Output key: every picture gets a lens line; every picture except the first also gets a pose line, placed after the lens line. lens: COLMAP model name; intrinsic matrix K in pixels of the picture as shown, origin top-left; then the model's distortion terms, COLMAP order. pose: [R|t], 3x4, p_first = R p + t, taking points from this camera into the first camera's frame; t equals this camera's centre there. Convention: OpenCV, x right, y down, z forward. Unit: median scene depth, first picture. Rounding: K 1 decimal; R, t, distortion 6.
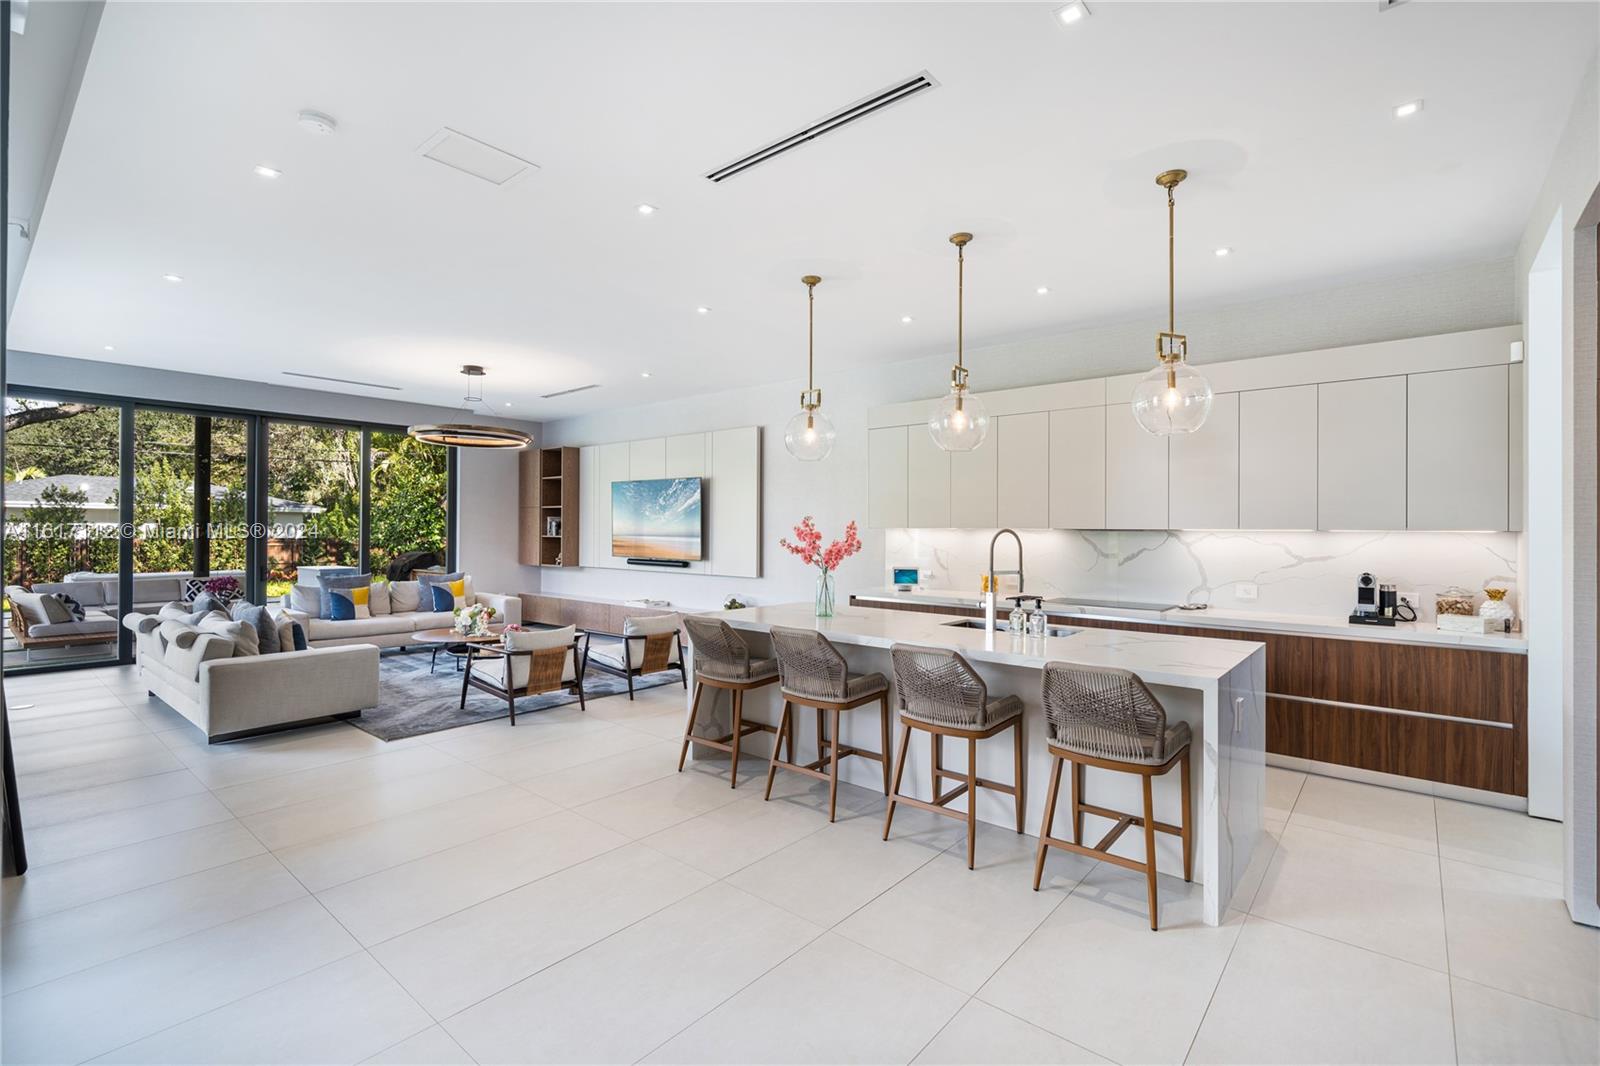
lens RADIAL K [[709.7, 0, 814.3], [0, 709.7, 526.8], [0, 0, 1]] dist [-0.002478, -0.000361]
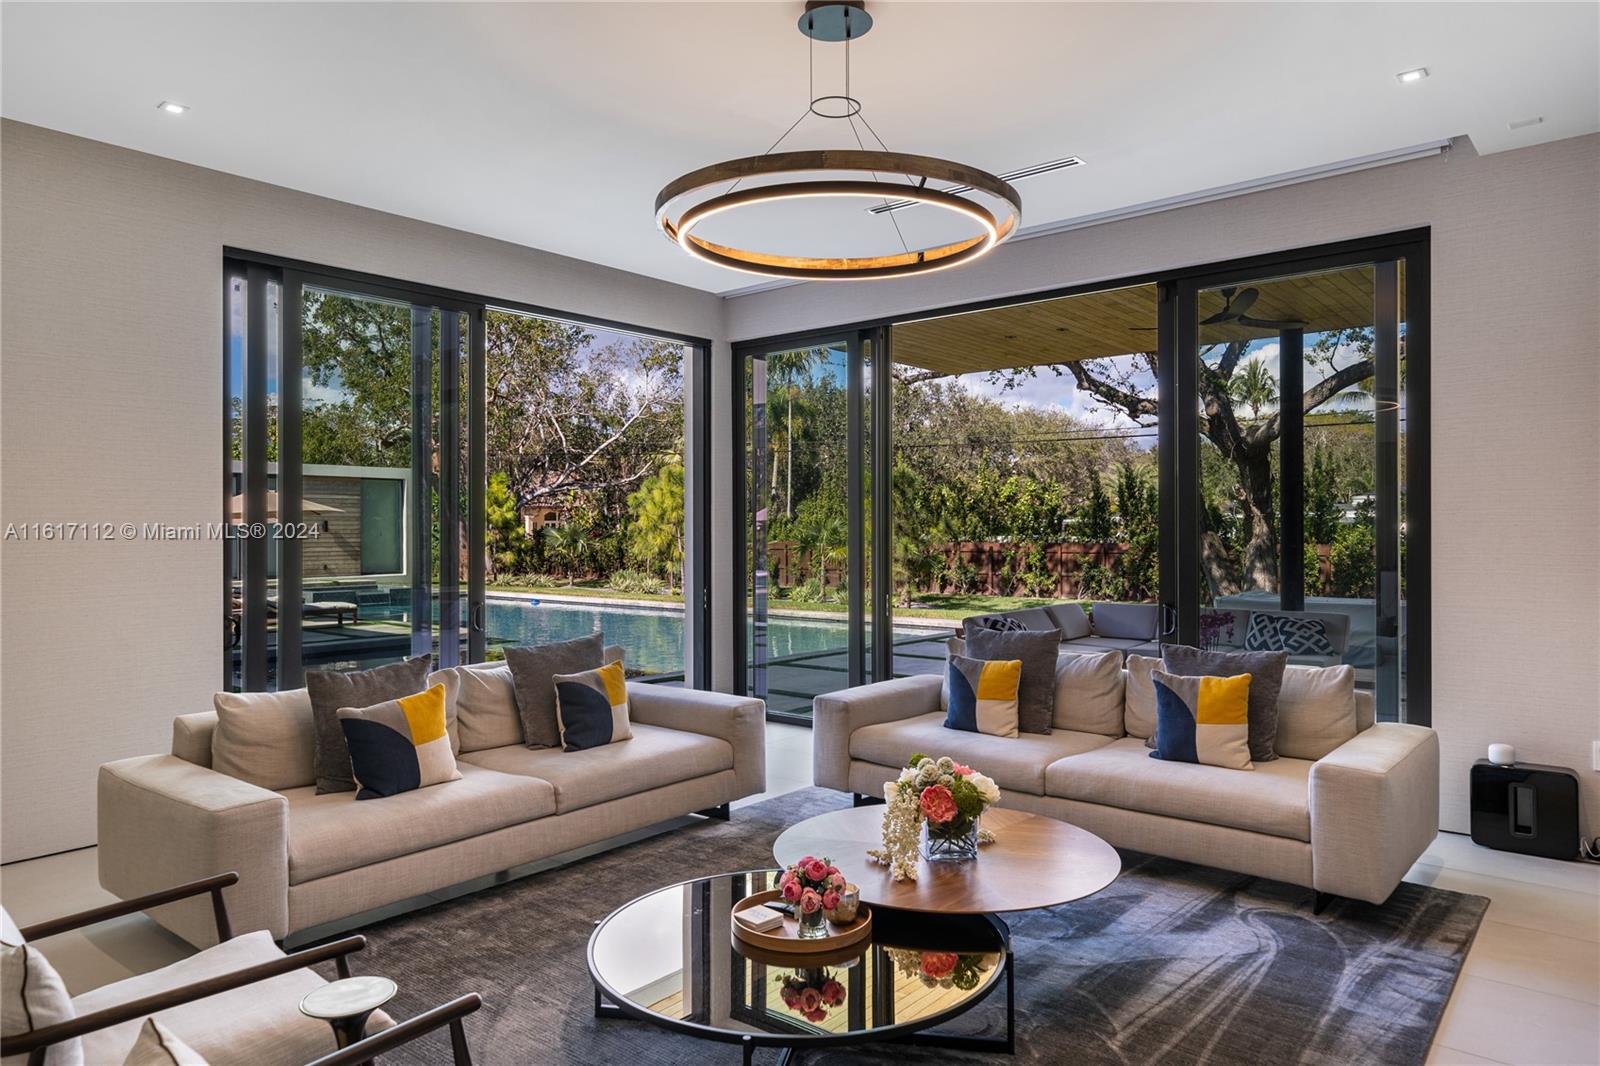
lens RADIAL K [[1037.8, 0, 799.6], [0, 1037.8, 521.1], [0, 0, 1]] dist [0.004001, 0.003863]
pose [[-0.013290, -0.013684, -0.999818, -0.017122], [0.007913, 0.999874, -0.013790, 0.010143], [0.999880, -0.008095, -0.013180, 0.898559]]
